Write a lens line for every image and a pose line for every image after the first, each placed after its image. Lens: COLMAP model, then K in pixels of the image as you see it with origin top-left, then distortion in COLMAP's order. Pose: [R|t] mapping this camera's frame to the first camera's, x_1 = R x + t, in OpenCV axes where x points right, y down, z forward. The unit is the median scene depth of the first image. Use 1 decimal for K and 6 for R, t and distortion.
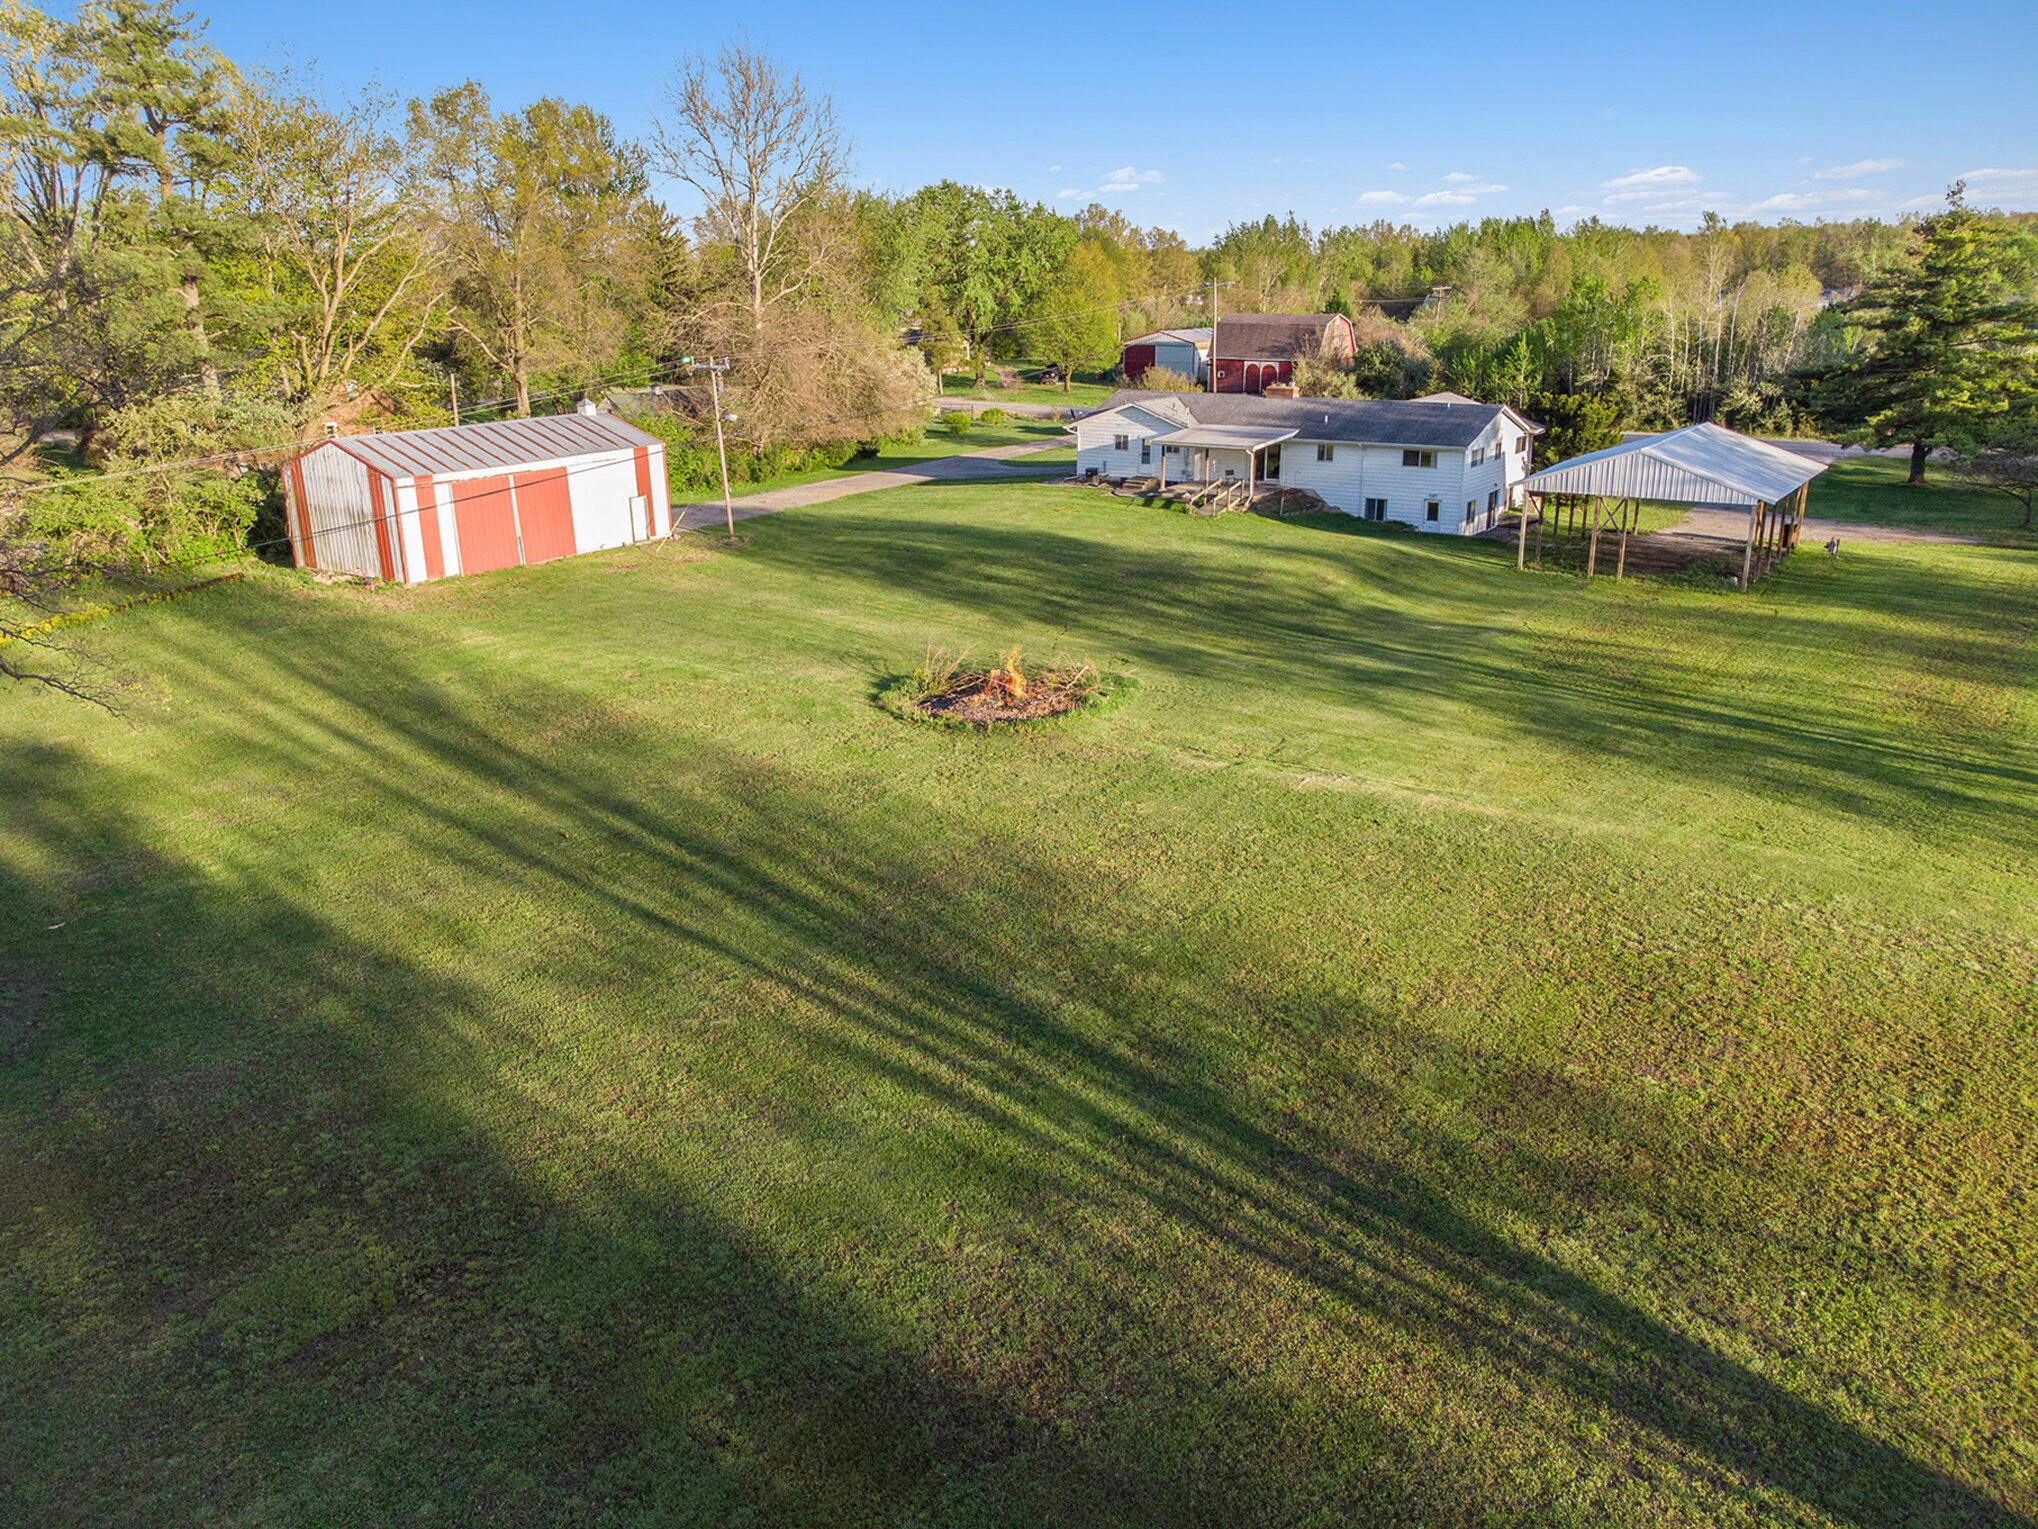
lens RADIAL K [[1510.2, 0, 1019.0], [0, 1510.2, 764.5], [0, 0, 1]] dist [-0.006659, 0.002294]
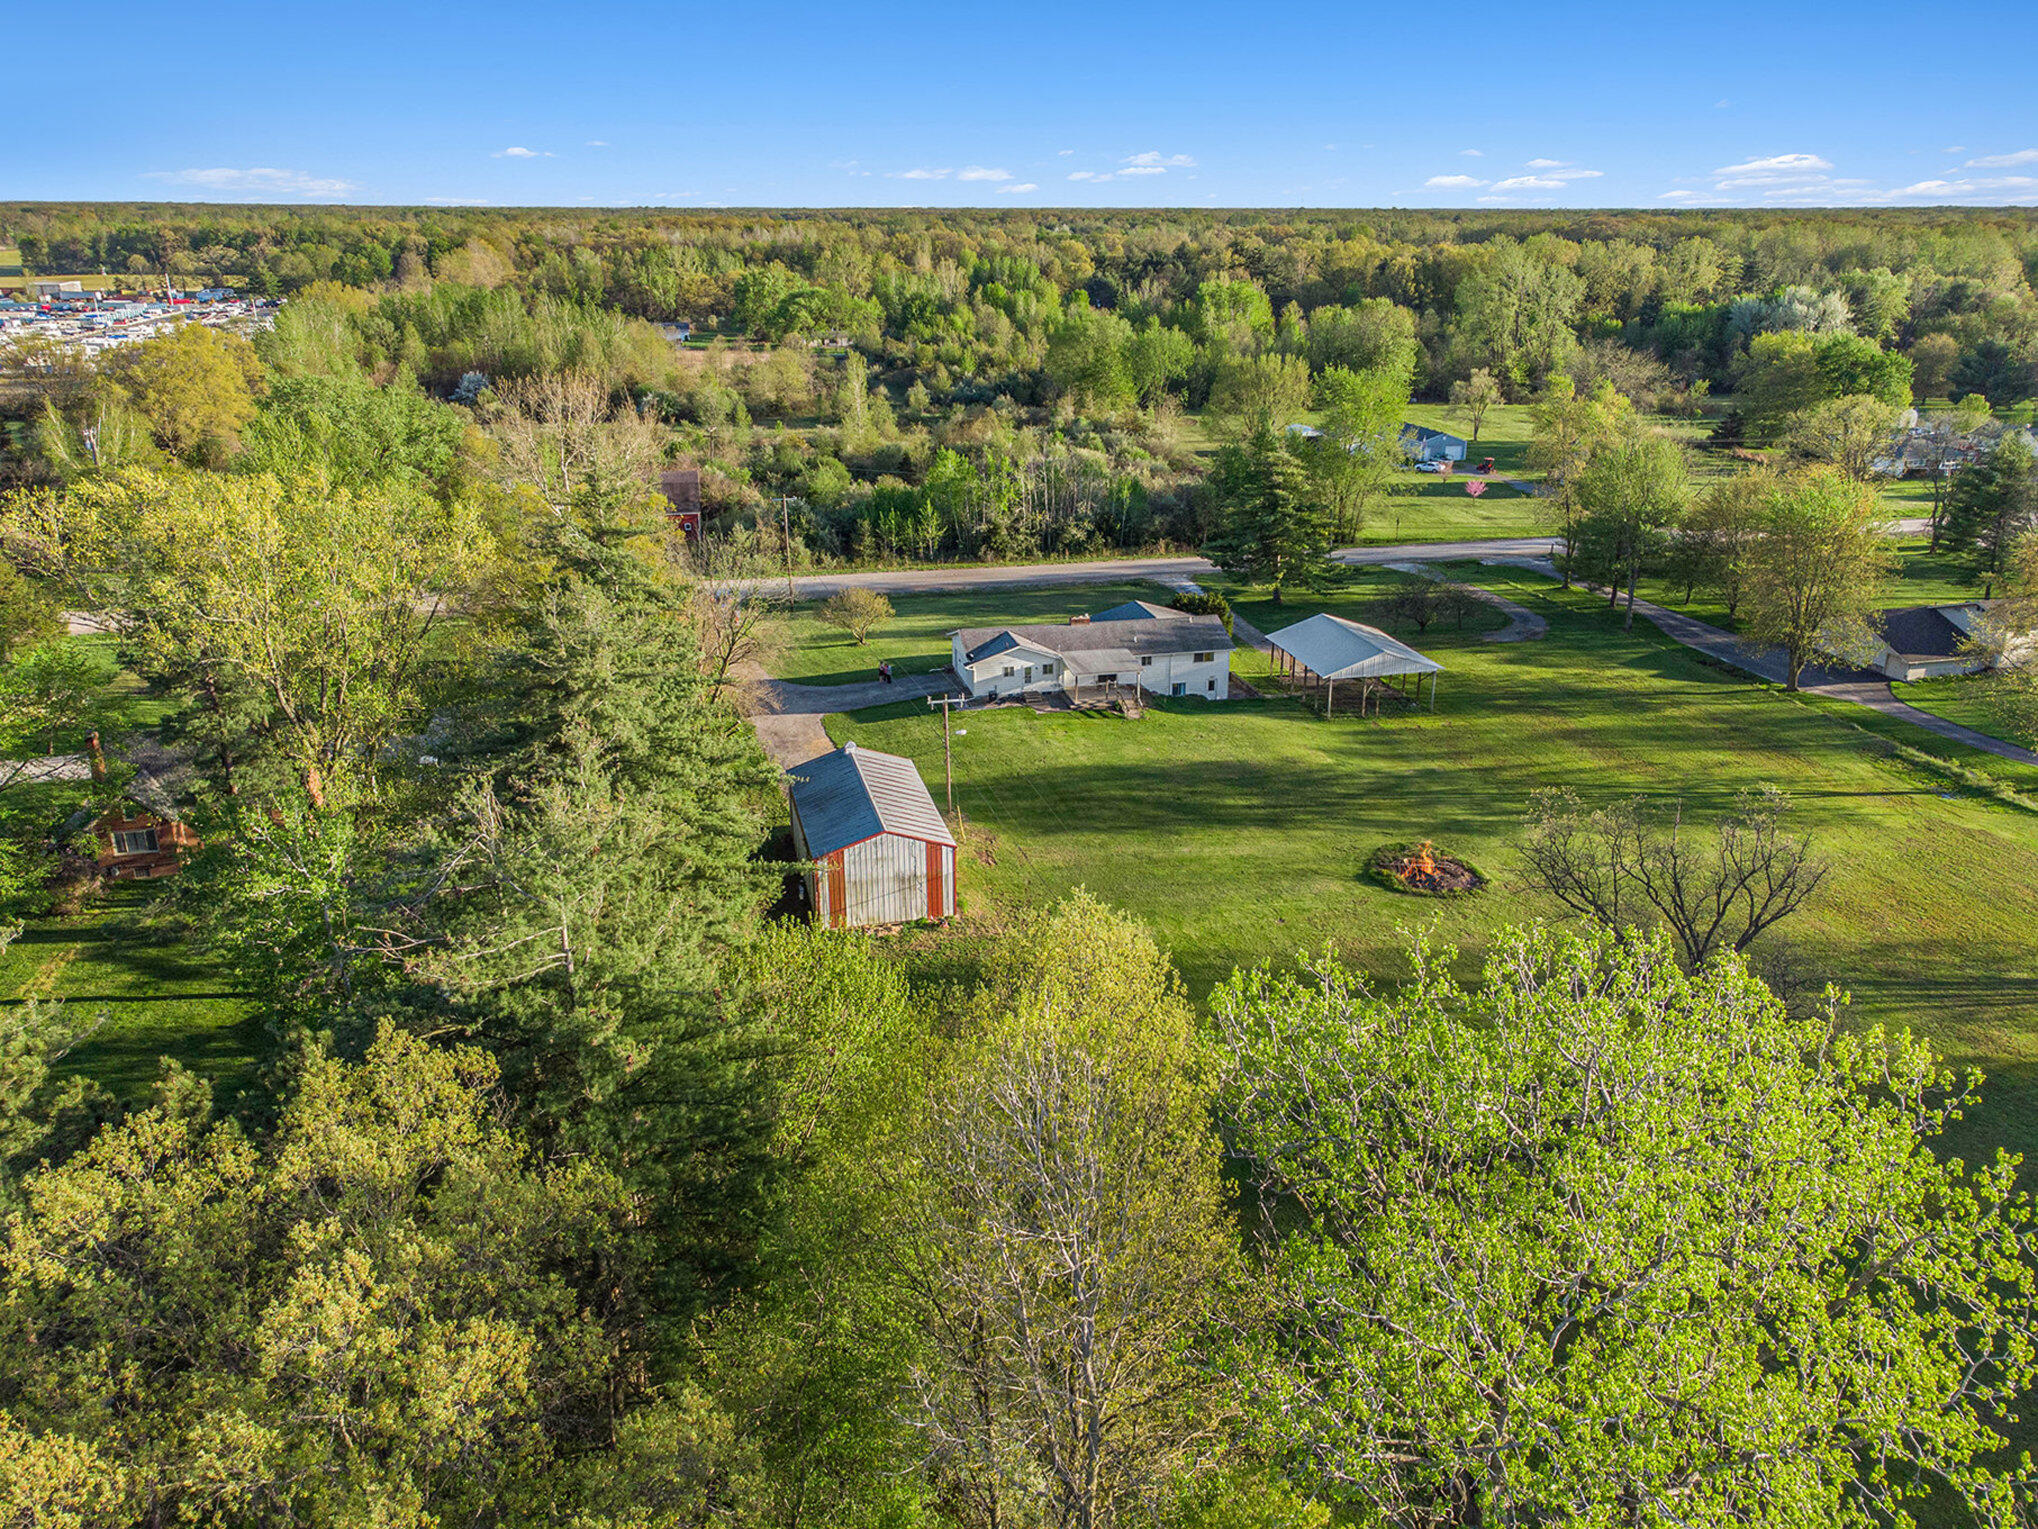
lens RADIAL K [[1510.2, 0, 1019.0], [0, 1510.2, 764.5], [0, 0, 1]] dist [-0.006659, 0.002294]
pose [[0.671953, -0.240344, 0.700509, -0.978375], [0.220647, 0.967890, 0.120430, -0.302892], [-0.706961, 0.073642, 0.703408, -0.028748]]
